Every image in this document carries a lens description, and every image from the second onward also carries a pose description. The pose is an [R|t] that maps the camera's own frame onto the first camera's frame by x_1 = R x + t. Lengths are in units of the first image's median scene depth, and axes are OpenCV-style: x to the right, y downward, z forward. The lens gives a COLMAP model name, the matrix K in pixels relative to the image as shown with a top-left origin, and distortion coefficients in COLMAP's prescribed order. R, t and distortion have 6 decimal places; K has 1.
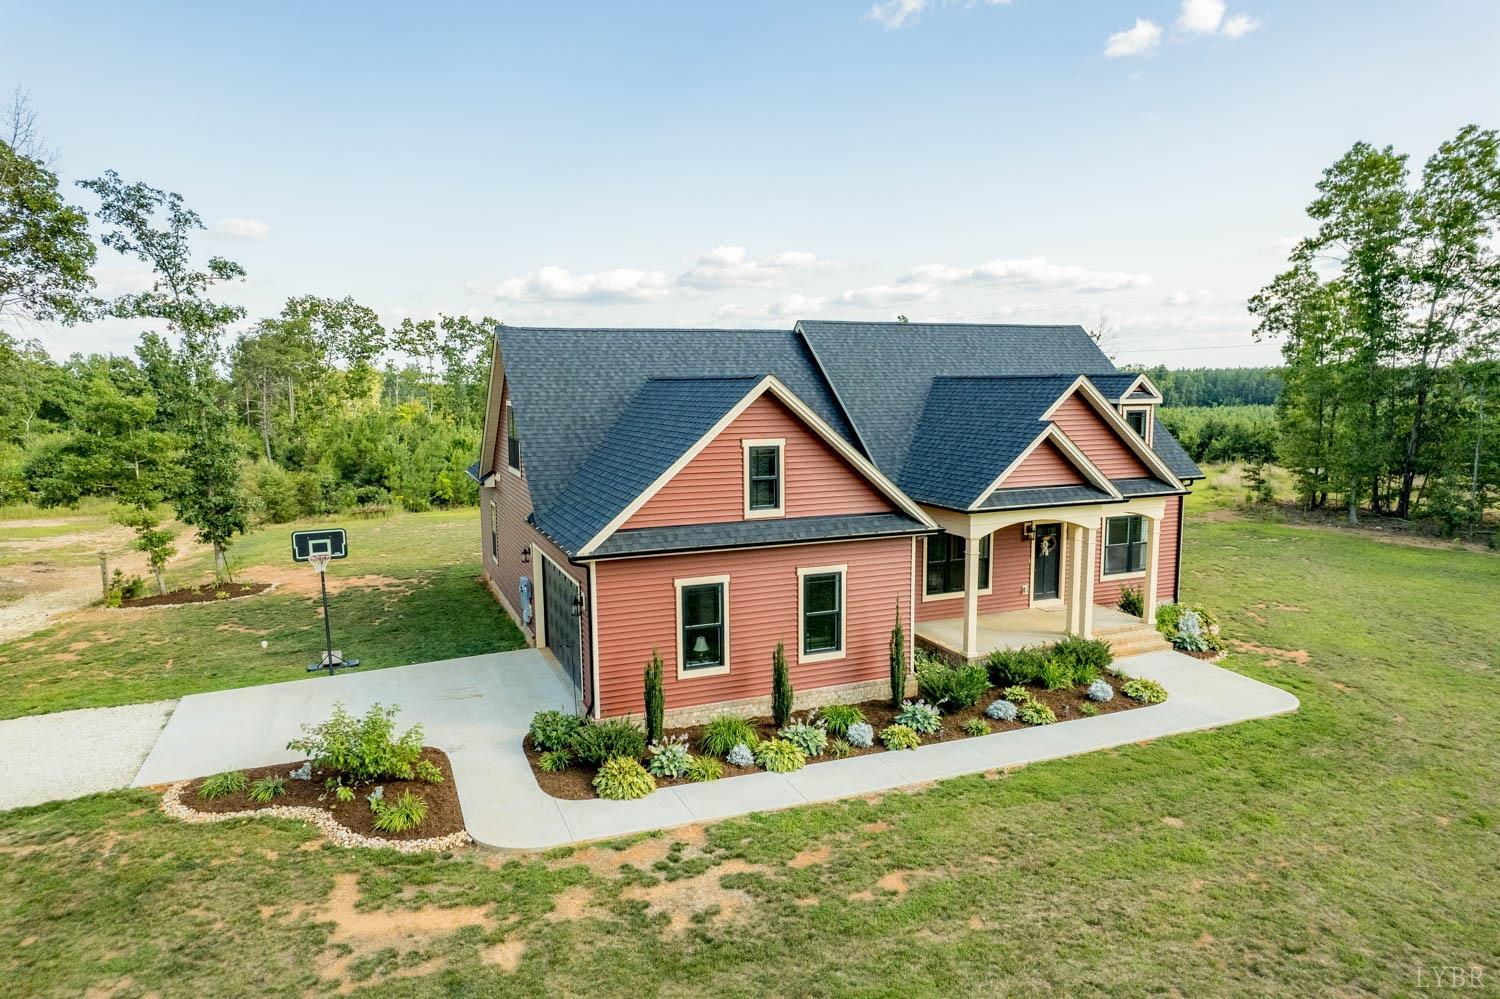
lens RADIAL K [[963.7, 0, 749.6], [0, 963.7, 500.8], [0, 0, 1]] dist [-0.058916, 0.044772]
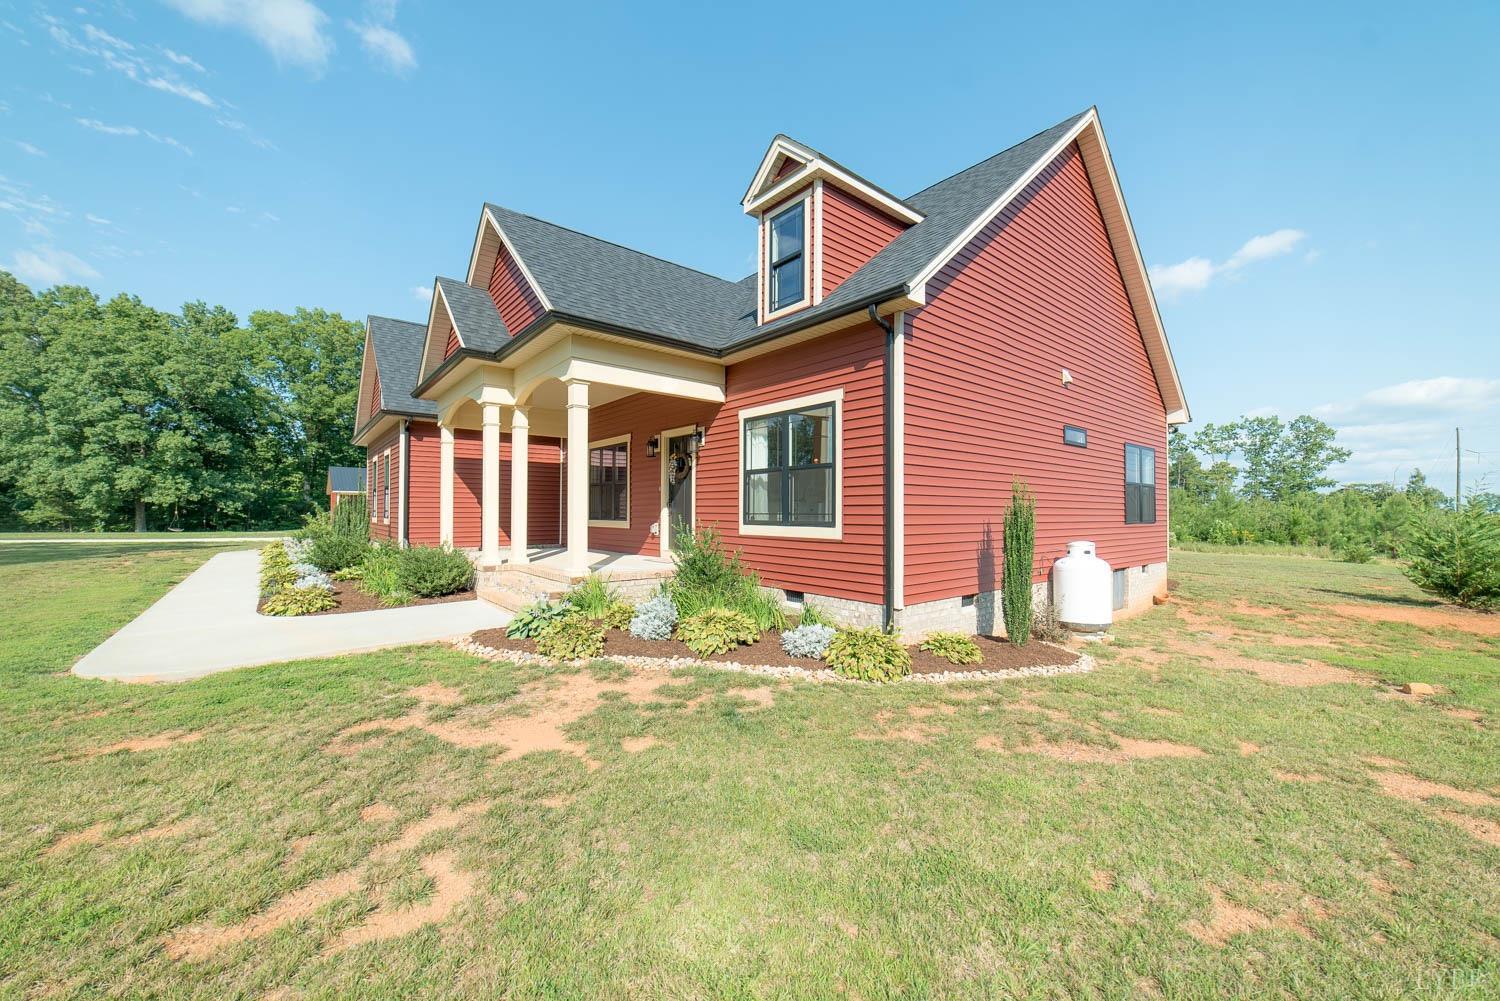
lens RADIAL K [[573.9, 0, 753.8], [0, 573.9, 513.2], [0, 0, 1]] dist [-0.013512, 0.003373]
pose [[0.288553, 0.009628, -0.957416, 0.863995], [-0.126971, 0.991503, -0.028297, 0.100622], [0.949008, 0.129730, 0.287323, 1.132383]]
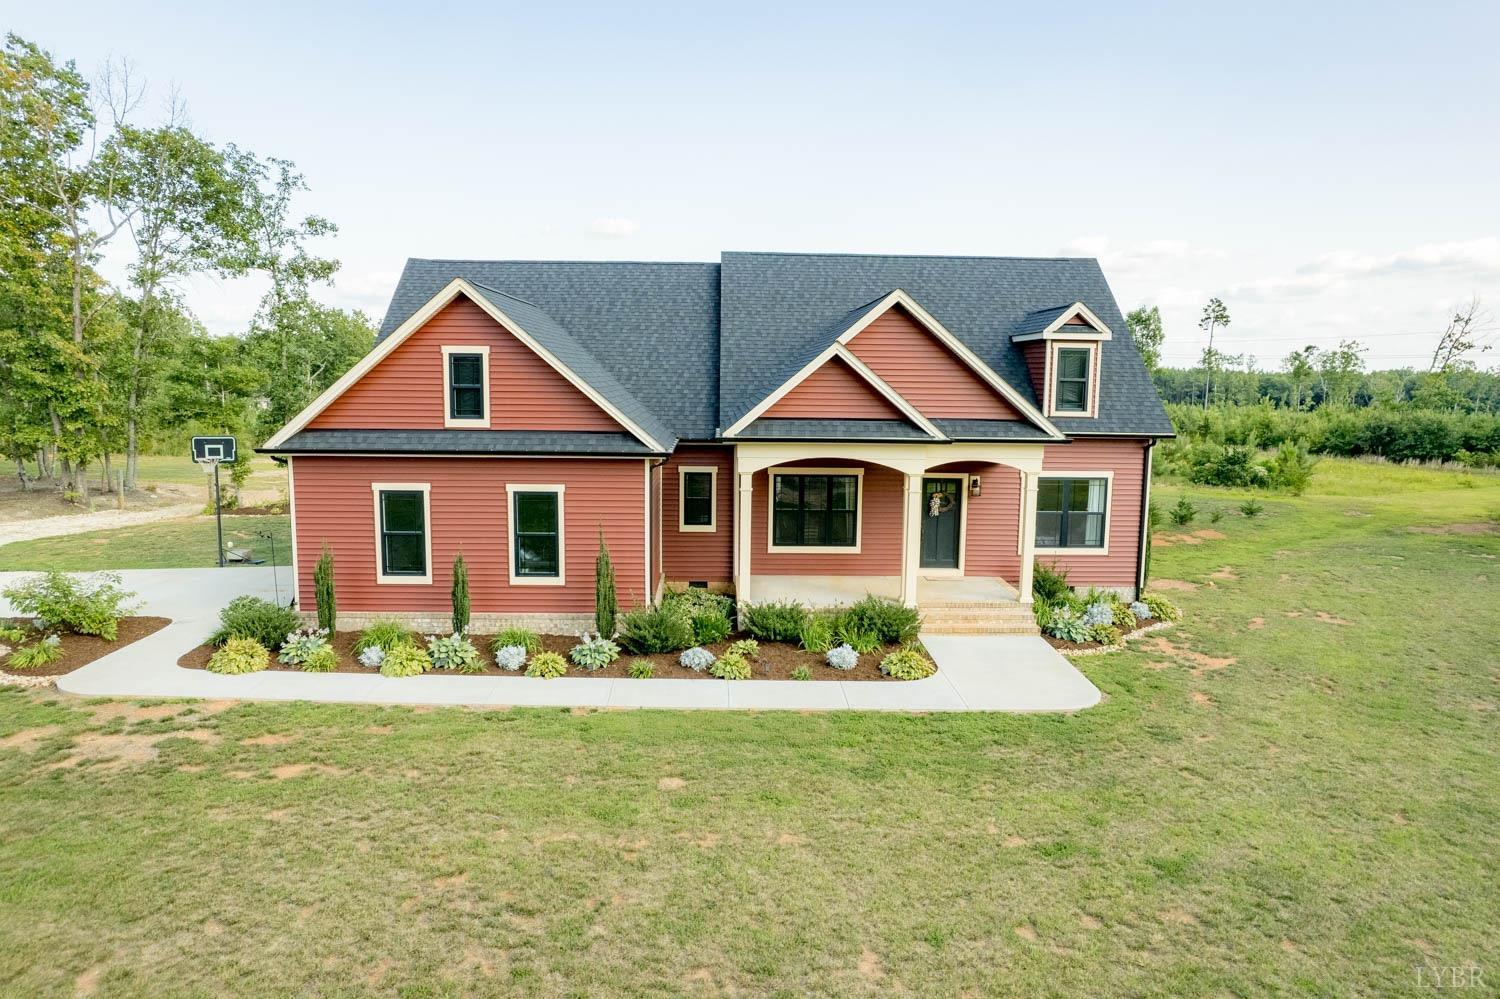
lens RADIAL K [[963.7, 0, 749.9], [0, 963.7, 541.2], [0, 0, 1]] dist [-0.058916, 0.044772]
pose [[0.934086, 0.080154, -0.347936, 0.545845], [-0.064586, 0.996332, 0.056134, 0.051464], [0.351159, -0.029962, 0.935836, 0.166297]]
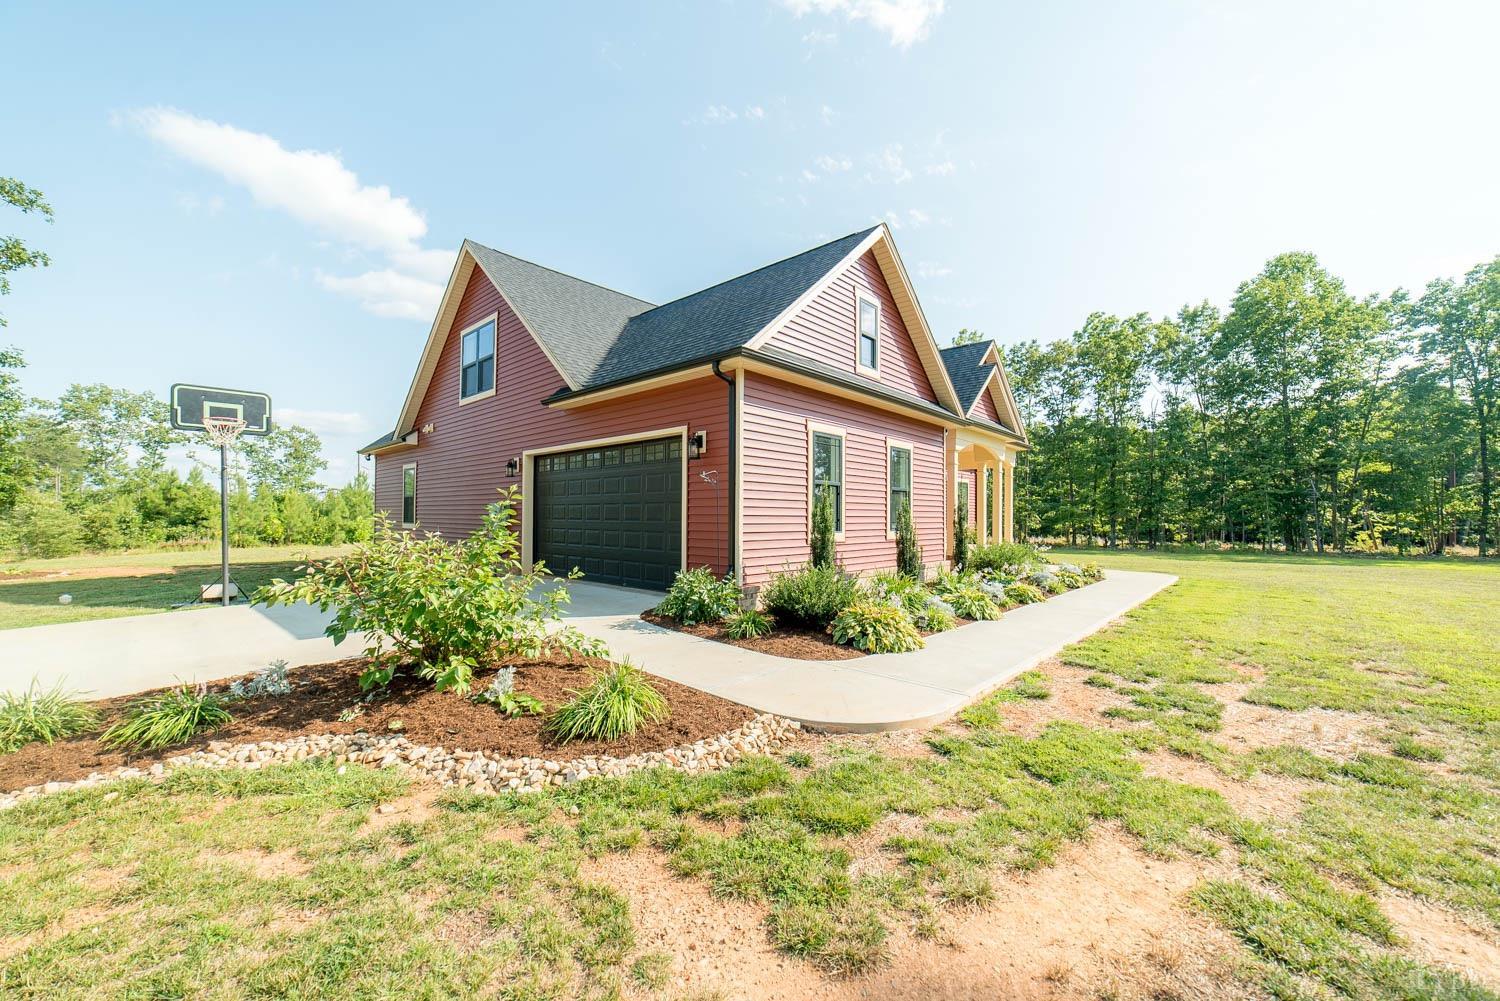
lens RADIAL K [[573.9, 0, 753.4], [0, 573.9, 501.2], [0, 0, 1]] dist [-0.013512, 0.003373]
pose [[0.900613, 0.024150, 0.433951, -0.286925], [0.042256, 0.988859, -0.142728, 0.187516], [-0.432564, 0.146880, 0.889559, 0.487078]]
